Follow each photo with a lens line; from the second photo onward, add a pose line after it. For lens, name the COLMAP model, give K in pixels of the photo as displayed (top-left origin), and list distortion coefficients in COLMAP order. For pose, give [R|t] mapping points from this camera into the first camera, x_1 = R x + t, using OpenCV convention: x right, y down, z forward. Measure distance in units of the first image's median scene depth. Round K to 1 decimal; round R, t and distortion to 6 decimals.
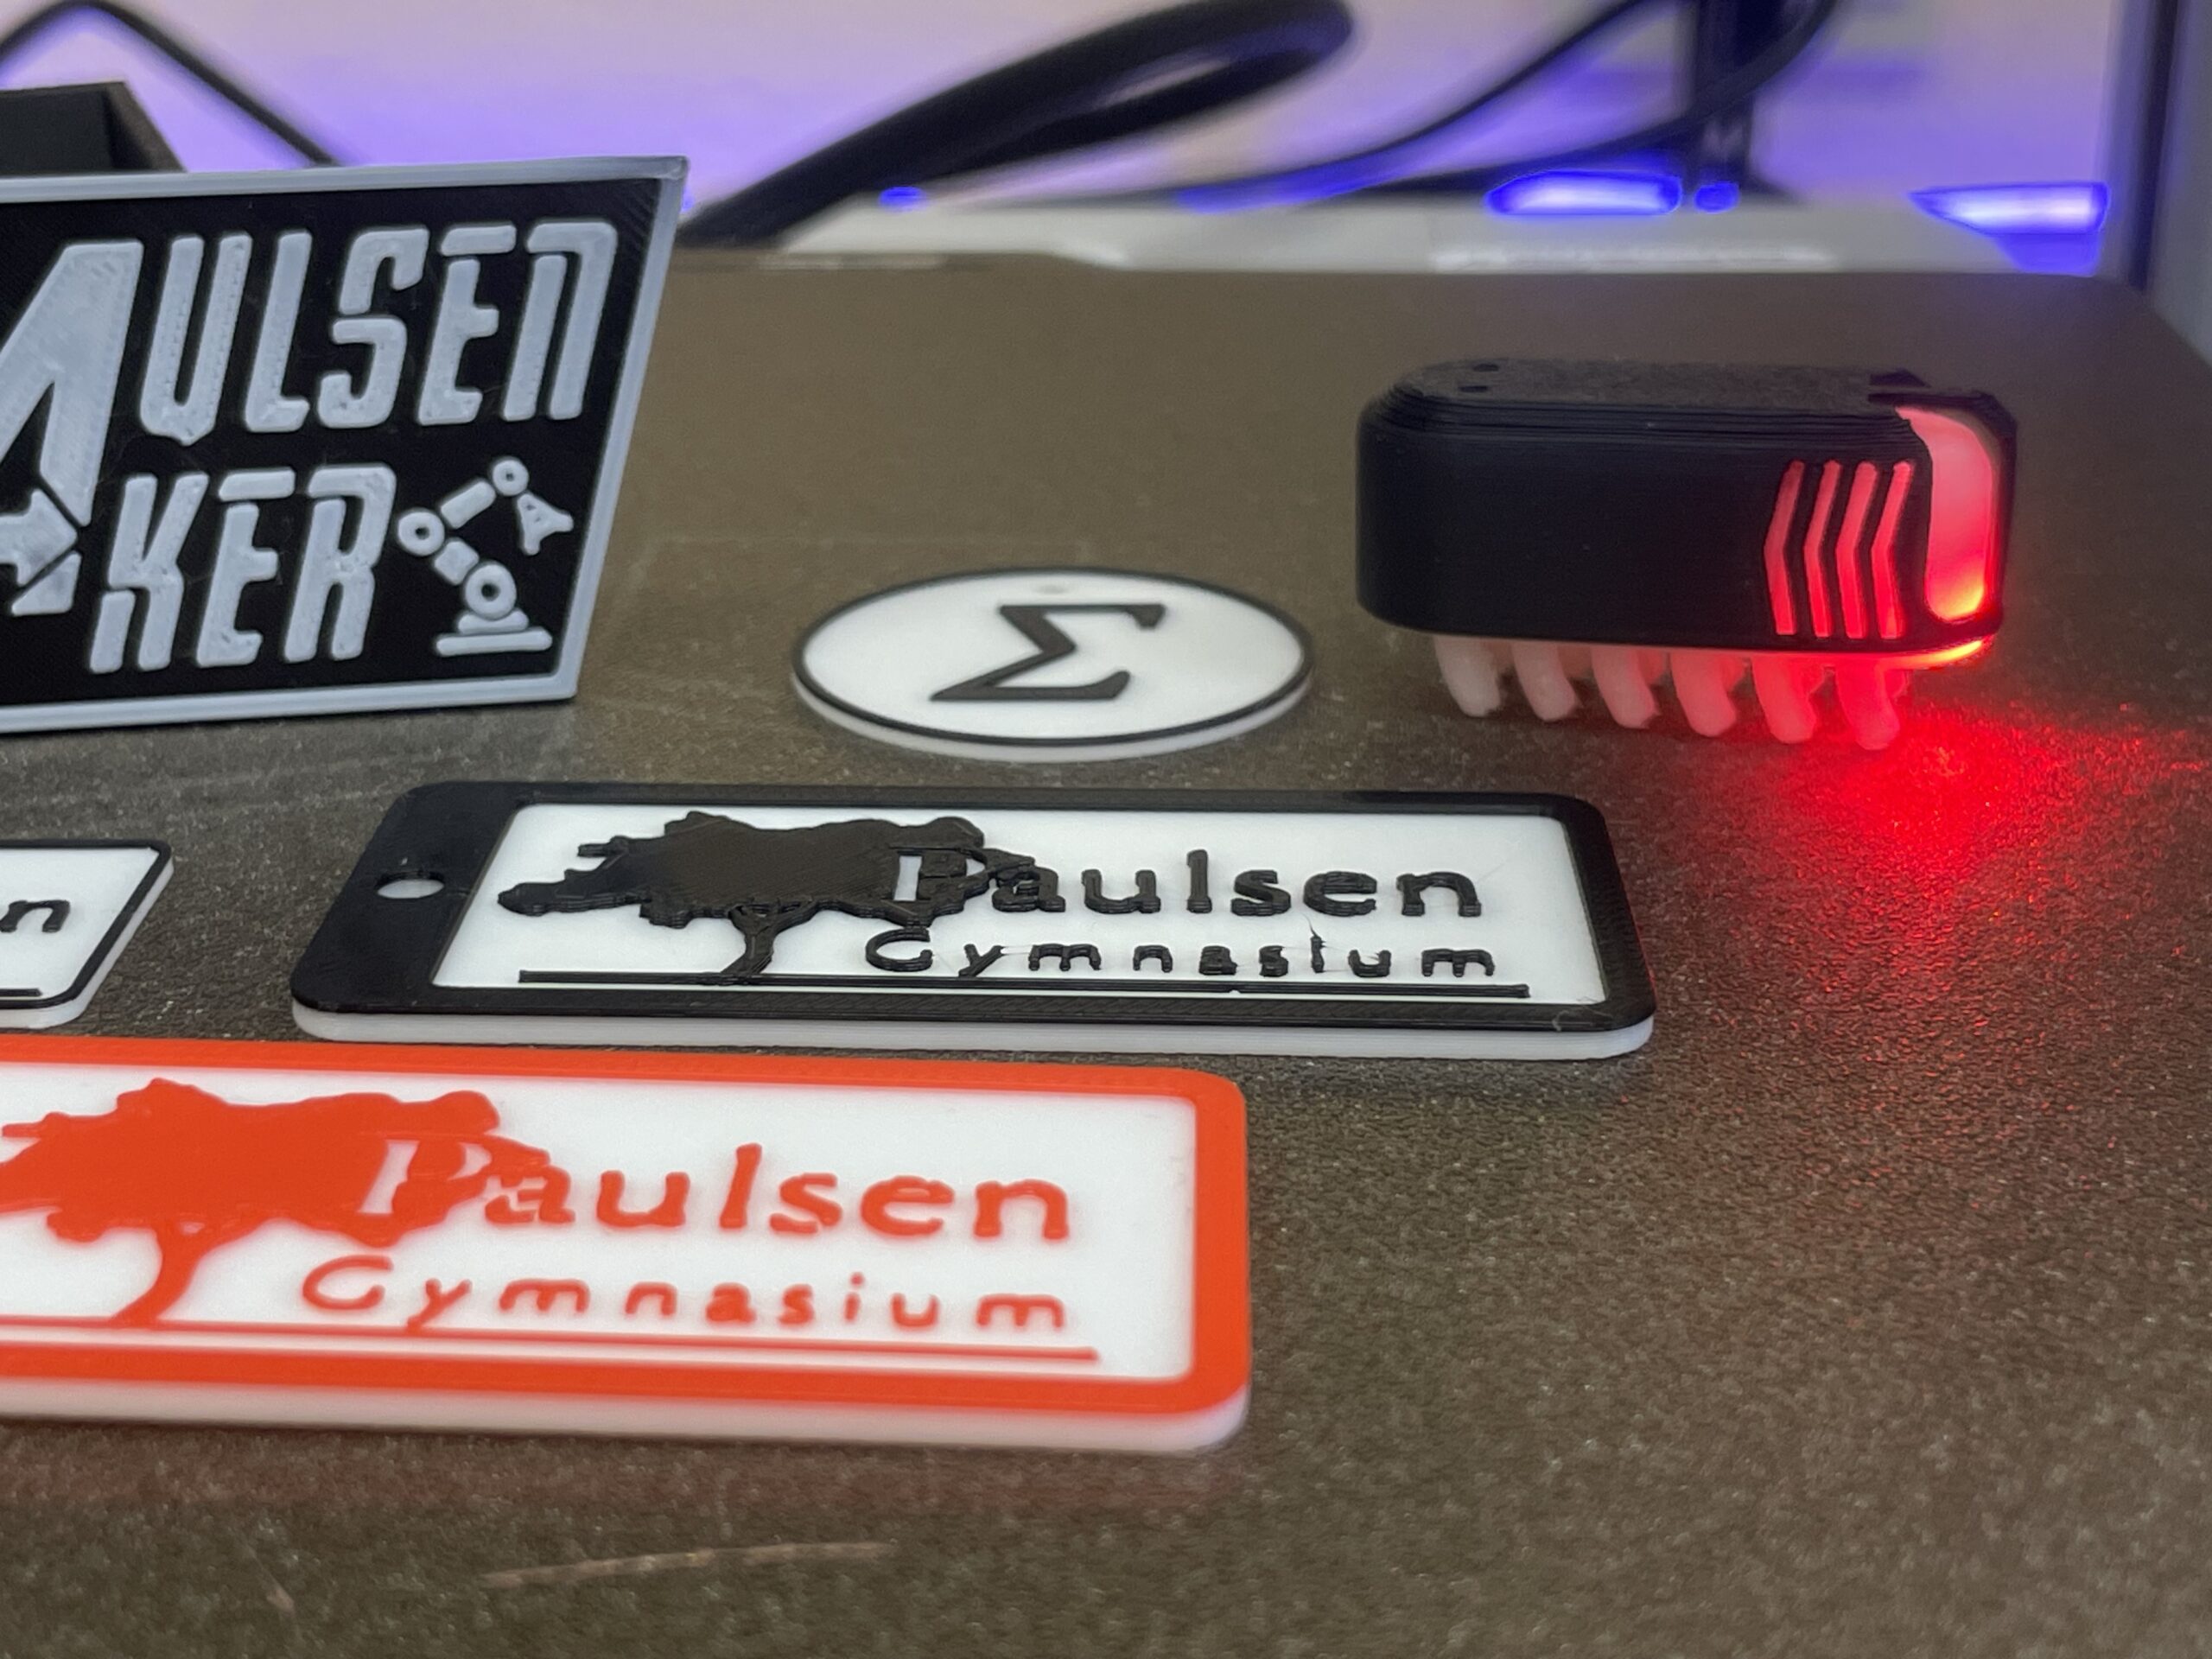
lens RADIAL K [[3277.3, 0, 1105.5], [0, 3277.3, 832.4], [0, 0, 1]] dist [0.022699, 0.000000]
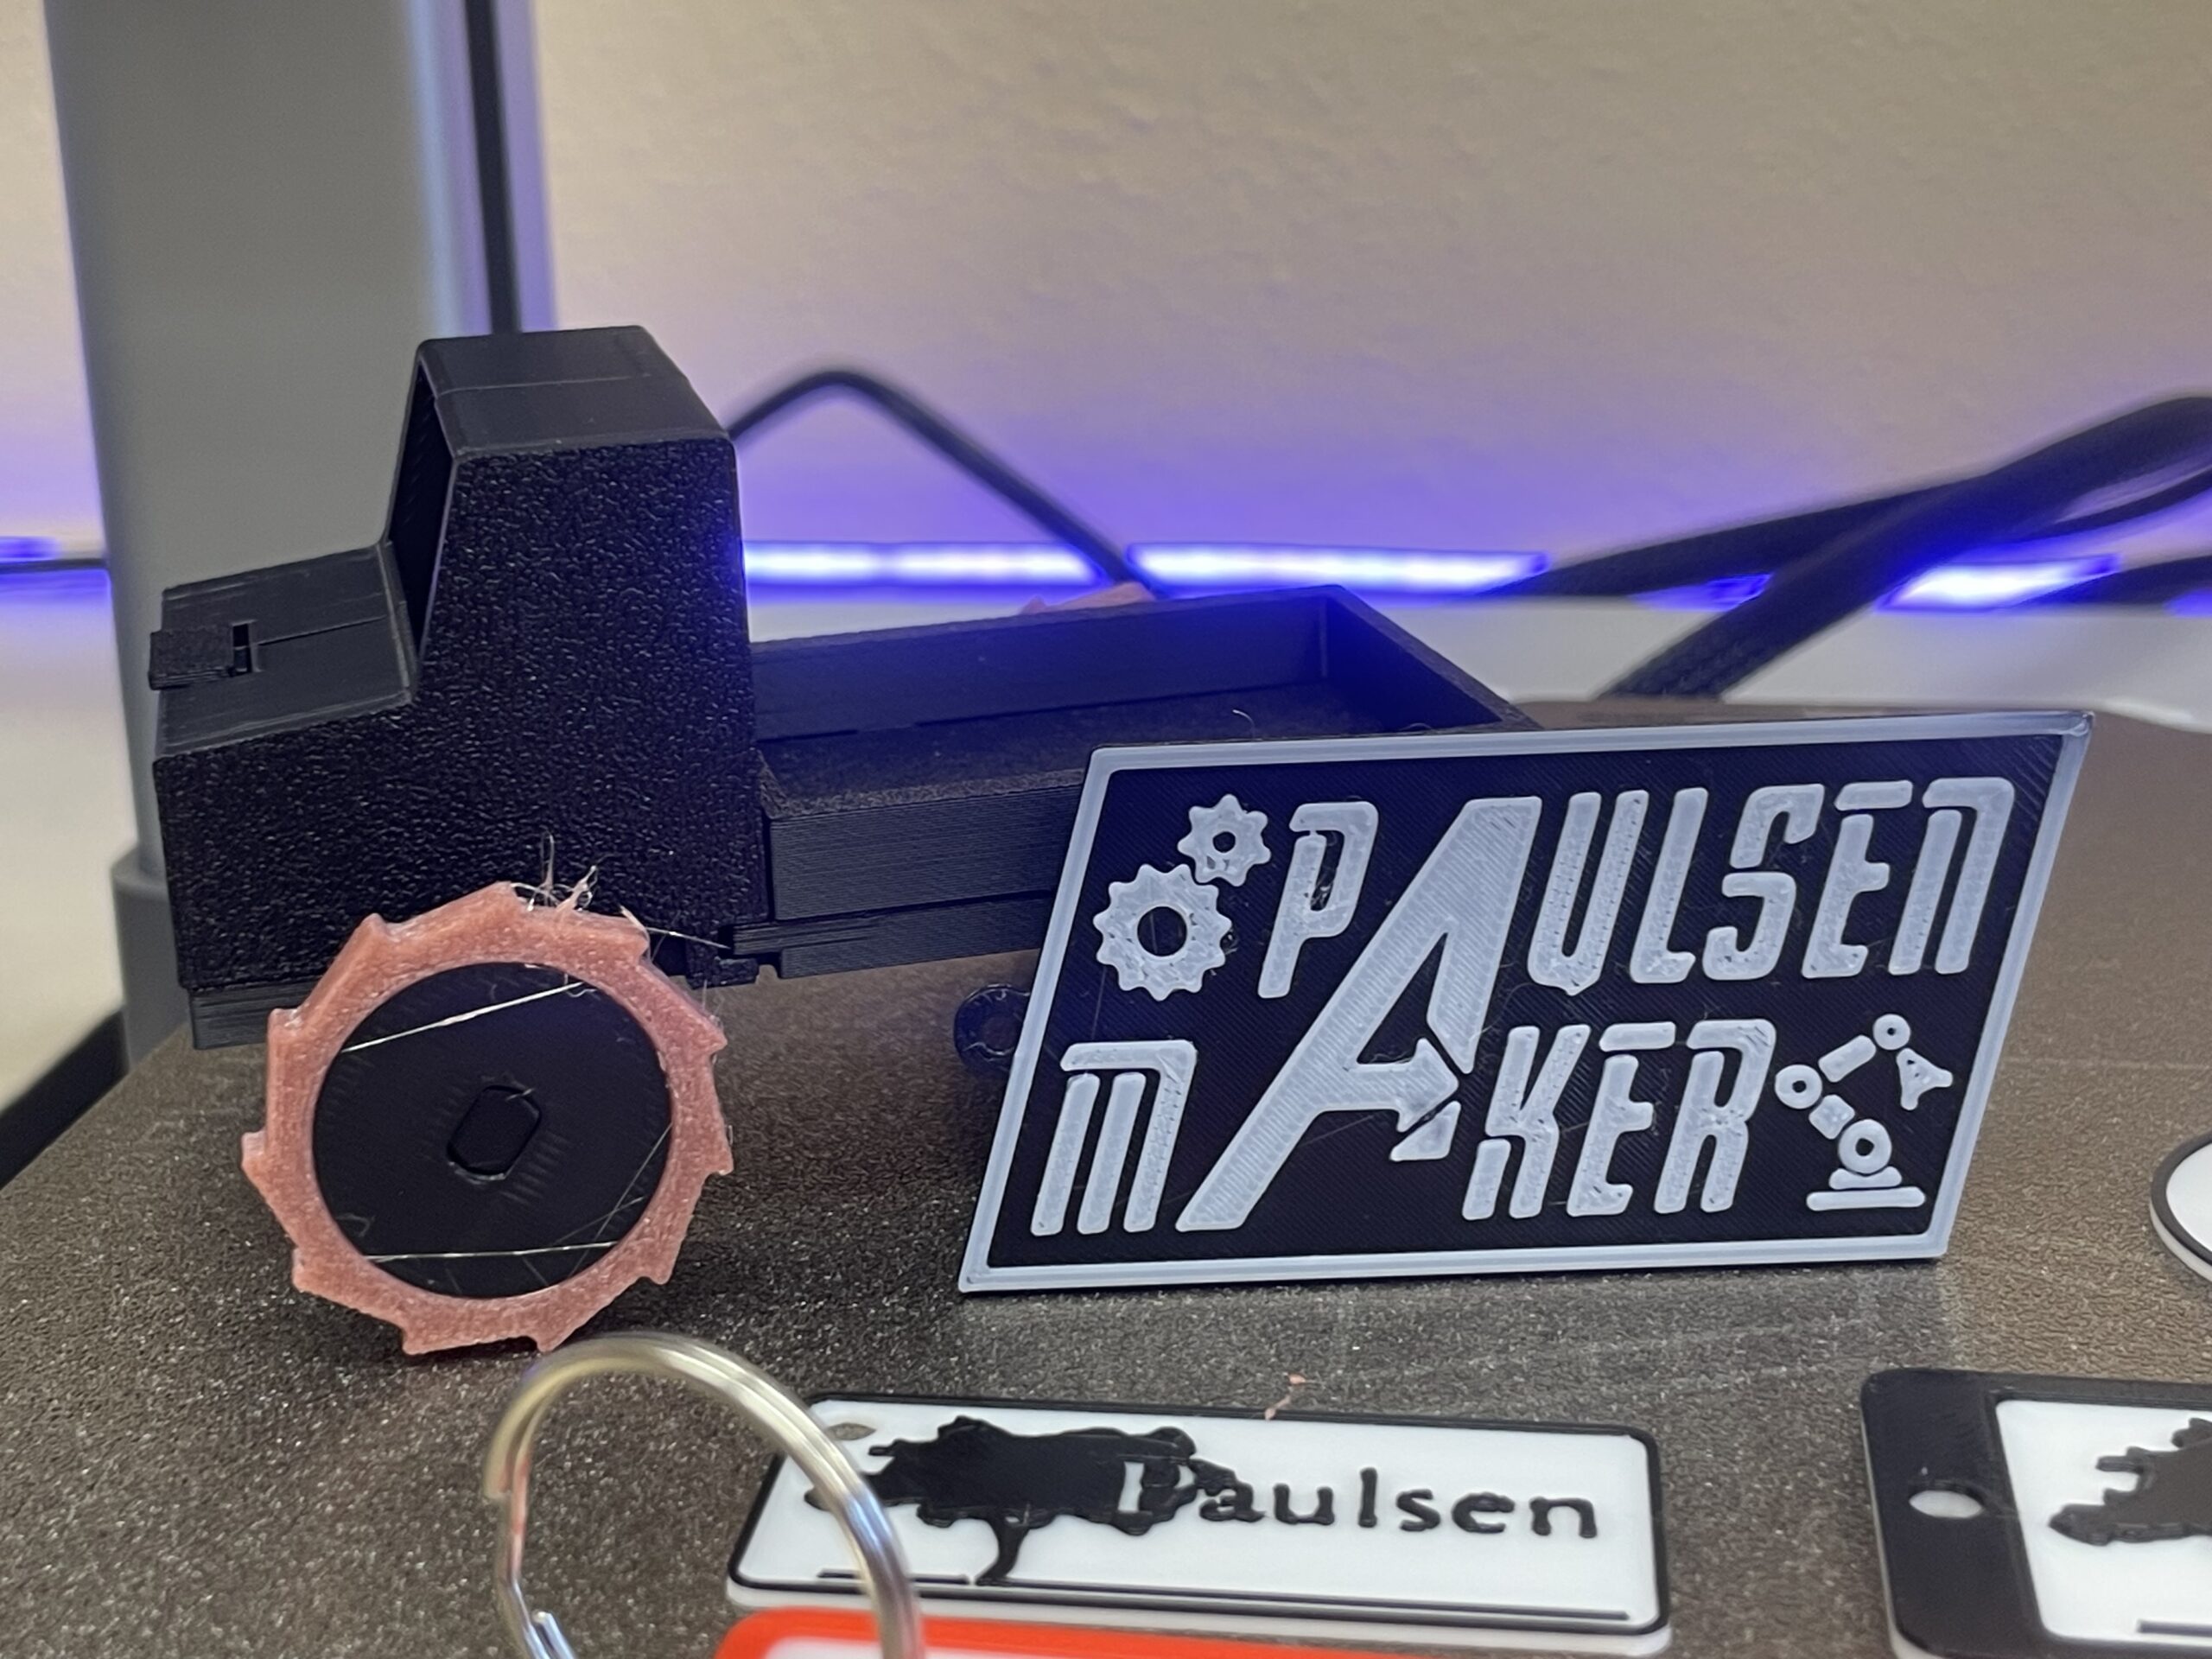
lens RADIAL K [[3277.3, 0, 1107.4], [0, 3277.3, 827.0], [0, 0, 1]] dist [0.022699, 0.000000]
pose [[0.987090, 0.013270, -0.159616, -0.259890], [-0.028685, 0.995096, -0.094660, -0.070554], [0.157577, 0.098017, 0.982630, -0.006521]]
